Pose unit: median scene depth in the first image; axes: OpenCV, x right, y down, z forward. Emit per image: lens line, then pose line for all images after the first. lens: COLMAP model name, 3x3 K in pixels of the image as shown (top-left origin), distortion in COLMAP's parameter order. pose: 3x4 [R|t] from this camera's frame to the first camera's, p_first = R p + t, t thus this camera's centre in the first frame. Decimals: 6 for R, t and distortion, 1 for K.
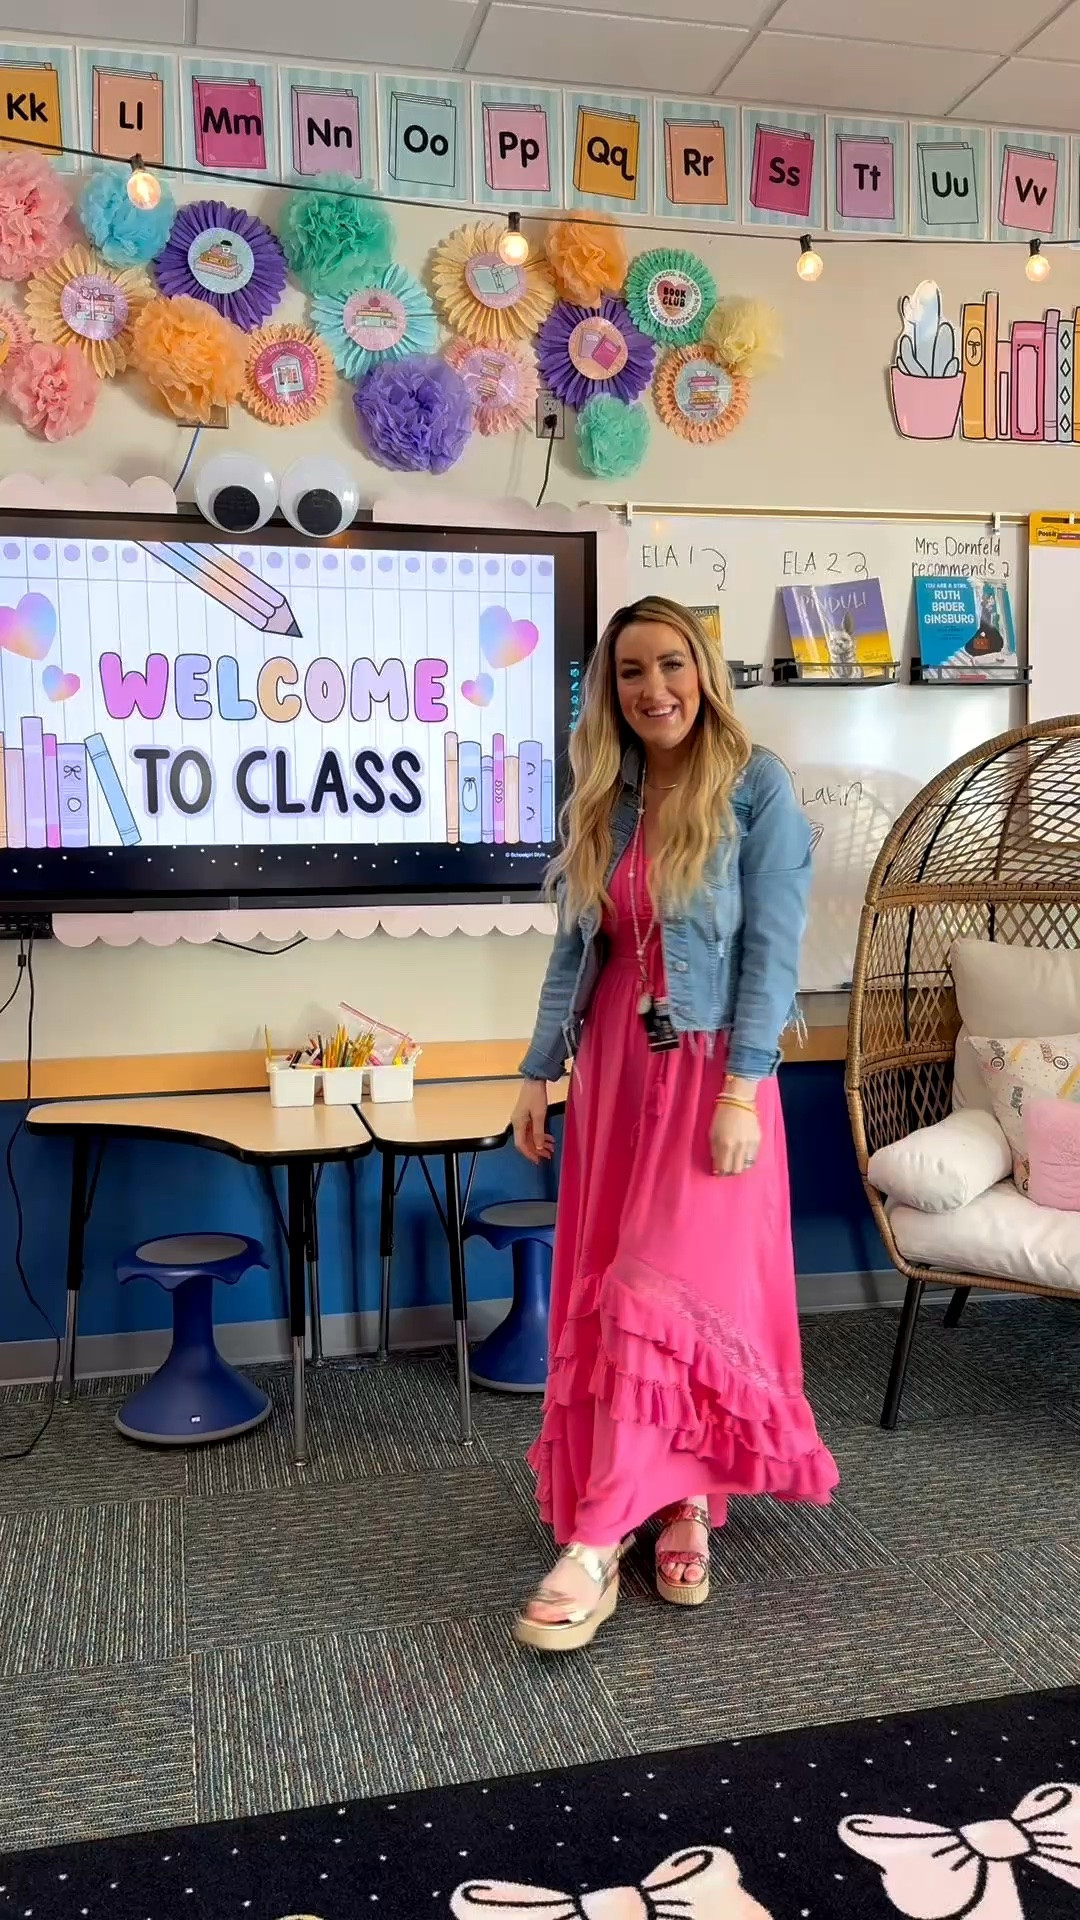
lens RADIAL K [[1618.2, 0, 543.7], [0, 1618.2, 958.1], [0, 0, 1]] dist [0.058803, -0.124679]
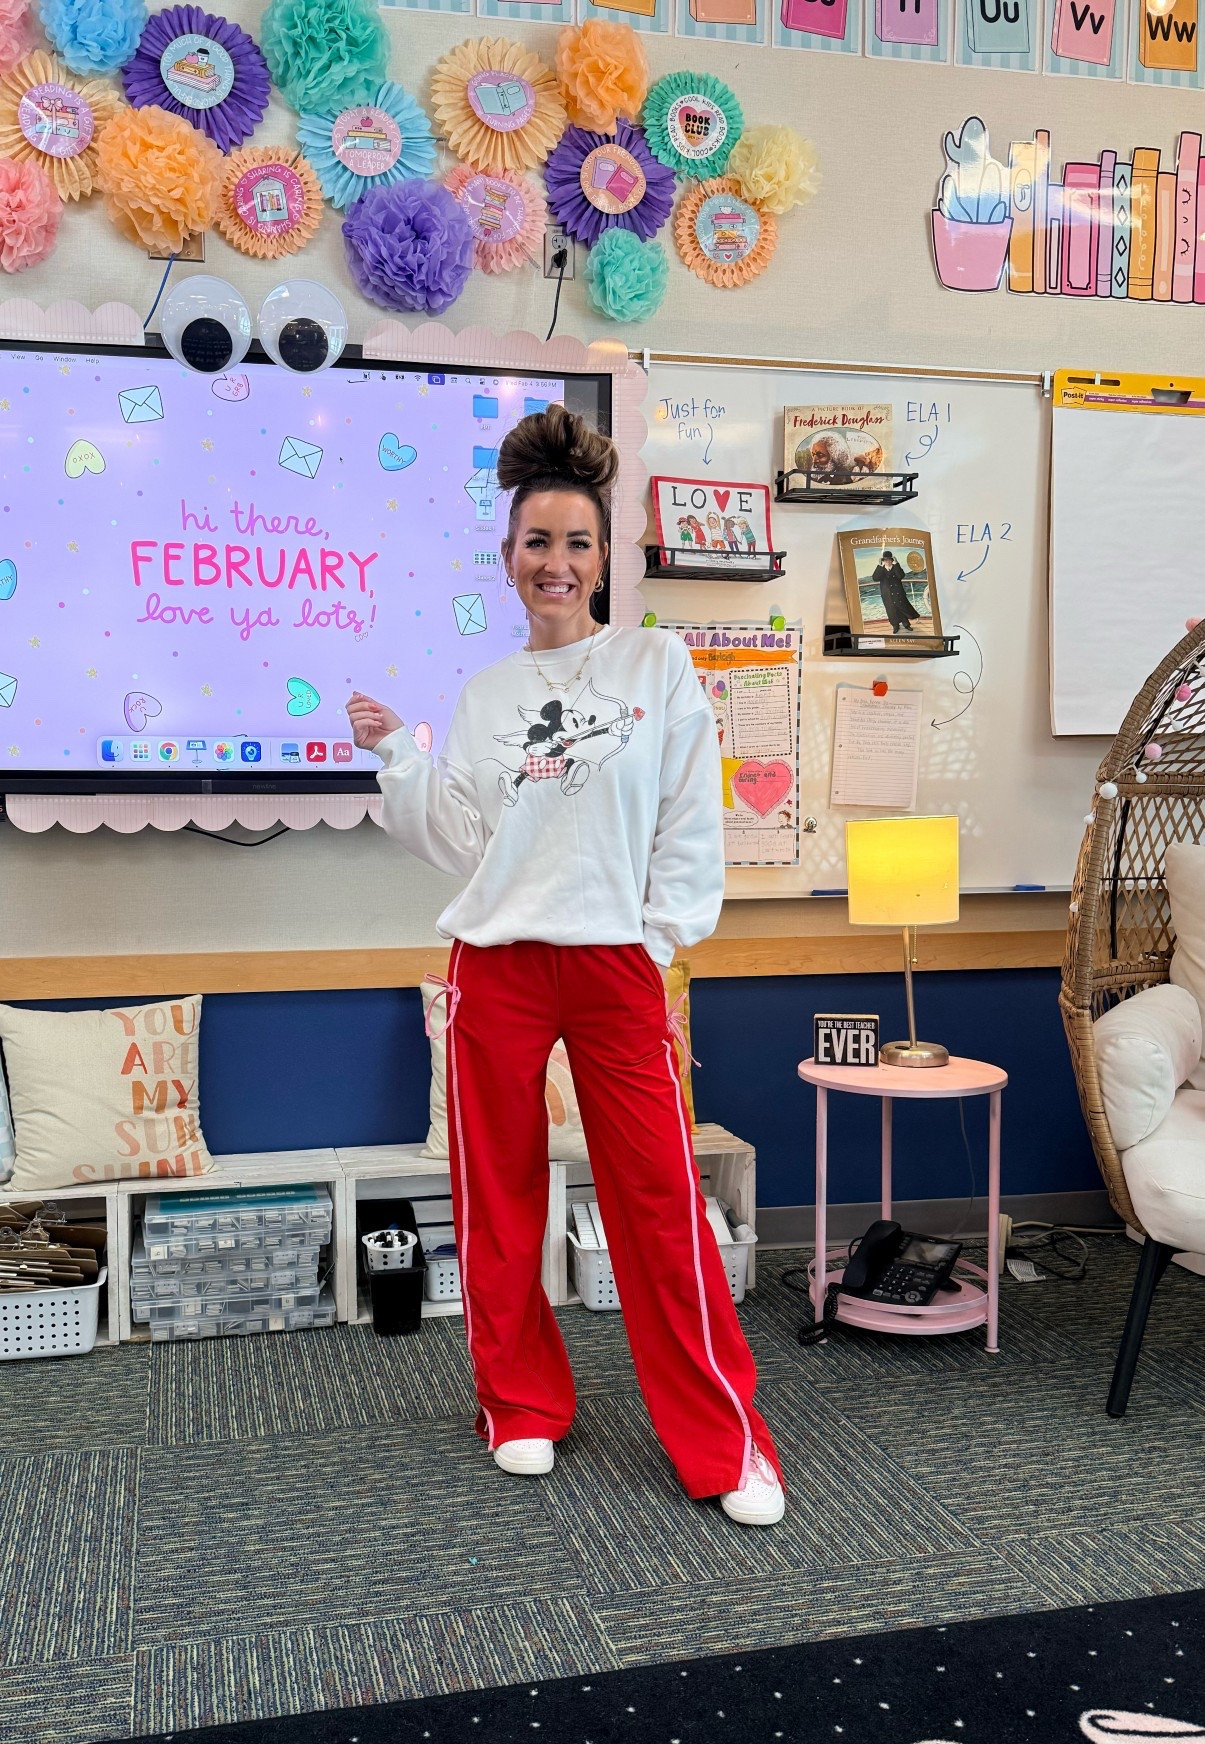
lens RADIAL K [[1475.9, 0, 484.8], [0, 1475.9, 934.4], [0, 0, 1]] dist [0.012198, -0.022259]
pose [[0.999811, 0.007690, -0.017848, -0.020578], [-0.007540, 0.999936, 0.008450, 0.039683], [0.017912, -0.008314, 0.999805, 0.179735]]
